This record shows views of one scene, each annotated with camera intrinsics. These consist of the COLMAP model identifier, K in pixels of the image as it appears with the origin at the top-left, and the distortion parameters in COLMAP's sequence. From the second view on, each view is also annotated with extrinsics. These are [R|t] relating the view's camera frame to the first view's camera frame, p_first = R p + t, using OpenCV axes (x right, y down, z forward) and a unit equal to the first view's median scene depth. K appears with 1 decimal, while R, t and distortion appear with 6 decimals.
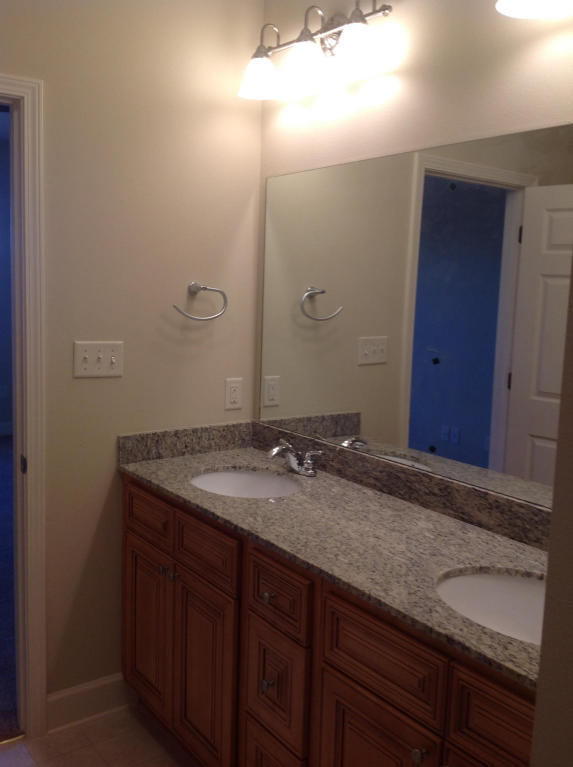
lens RADIAL K [[722.1, 0, 286.5], [0, 722.1, 383.5], [0, 0, 1]] dist [0.174077, -0.496705]
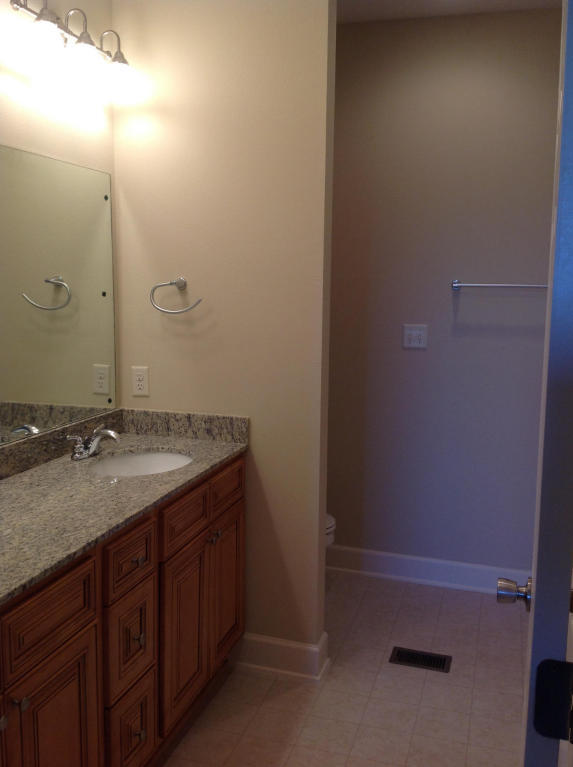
lens RADIAL K [[722.1, 0, 286.5], [0, 722.1, 383.5], [0, 0, 1]] dist [0.174077, -0.496705]
pose [[-0.592872, -0.150427, 0.791122, -0.954462], [0.081066, 0.966260, 0.244480, -0.210576], [-0.801206, 0.209079, -0.560674, 1.339792]]
